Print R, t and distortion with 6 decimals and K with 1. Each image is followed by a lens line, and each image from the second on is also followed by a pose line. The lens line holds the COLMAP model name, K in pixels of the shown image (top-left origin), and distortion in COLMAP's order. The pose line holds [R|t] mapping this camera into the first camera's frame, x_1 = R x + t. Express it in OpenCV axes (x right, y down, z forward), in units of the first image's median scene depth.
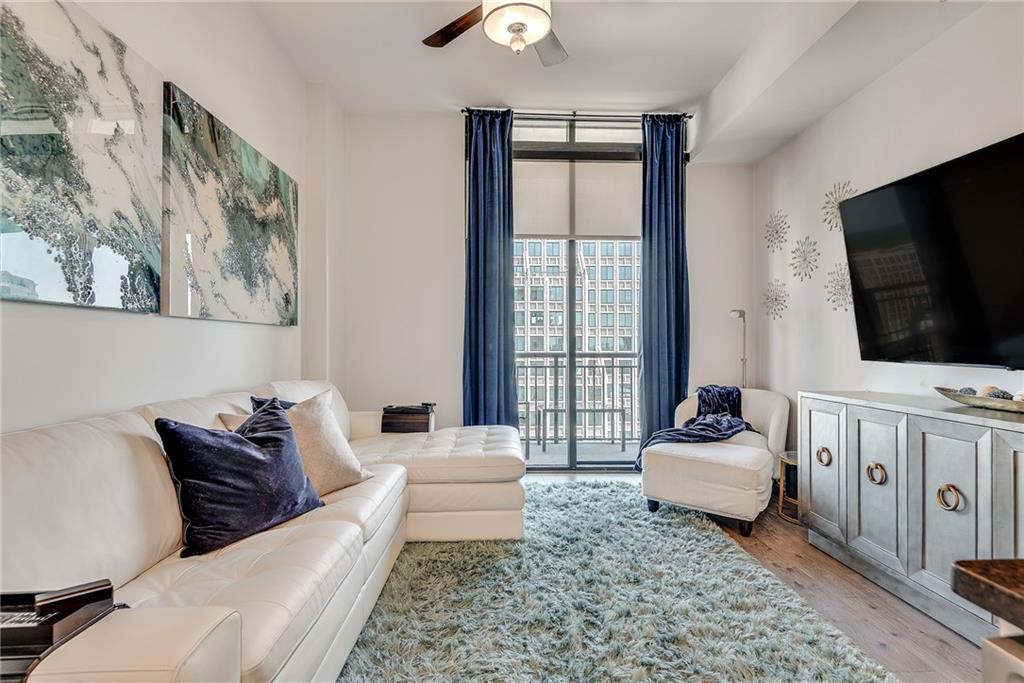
lens RADIAL K [[463.3, 0, 513.7], [0, 463.3, 344.5], [0, 0, 1]] dist [0.019893, -0.014692]
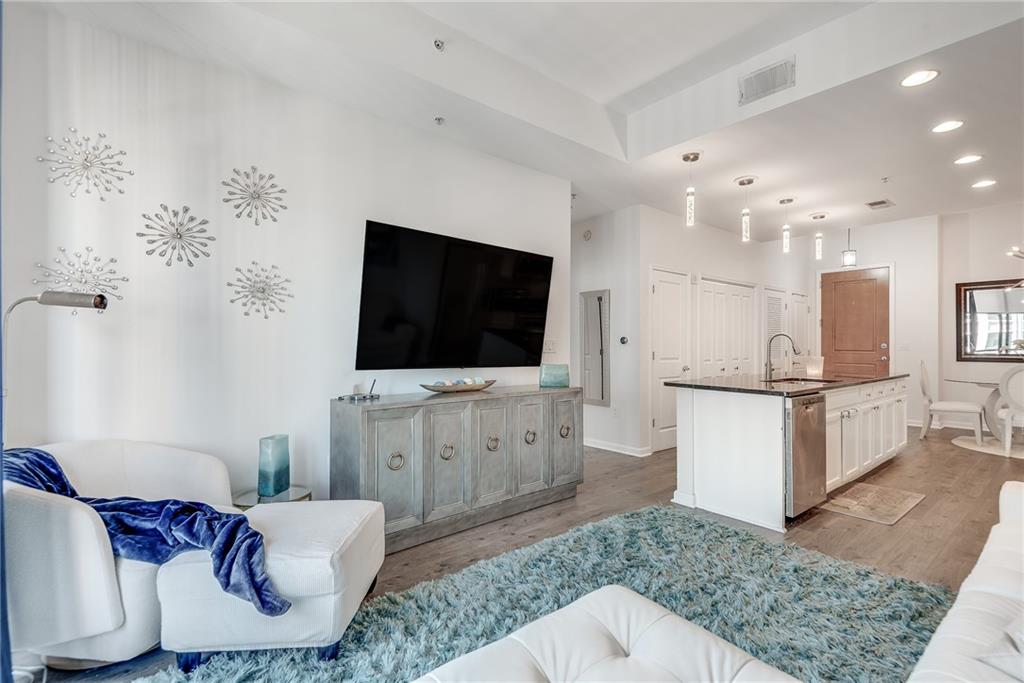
lens RADIAL K [[463.3, 0, 513.1], [0, 463.3, 341.4], [0, 0, 1]] dist [0.019893, -0.014692]
pose [[-0.601245, -0.000316, 0.799064, -0.261935], [-0.005172, 0.999981, -0.003496, -0.024835], [-0.799048, -0.006235, -0.601235, 1.076035]]
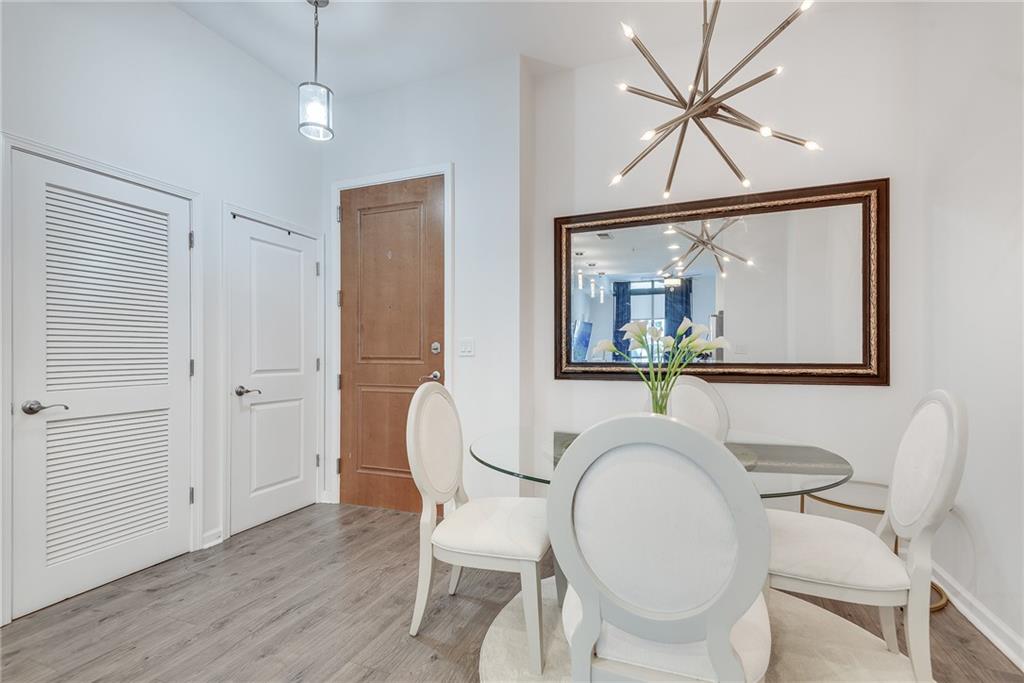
lens RADIAL K [[463.3, 0, 511.7], [0, 463.3, 353.1], [0, 0, 1]] dist [0.019893, -0.014692]
pose [[-0.911817, -0.003293, 0.410584, -0.119899], [-0.004586, 0.999987, -0.002166, -0.008133], [-0.410571, -0.003858, -0.911820, -0.730007]]
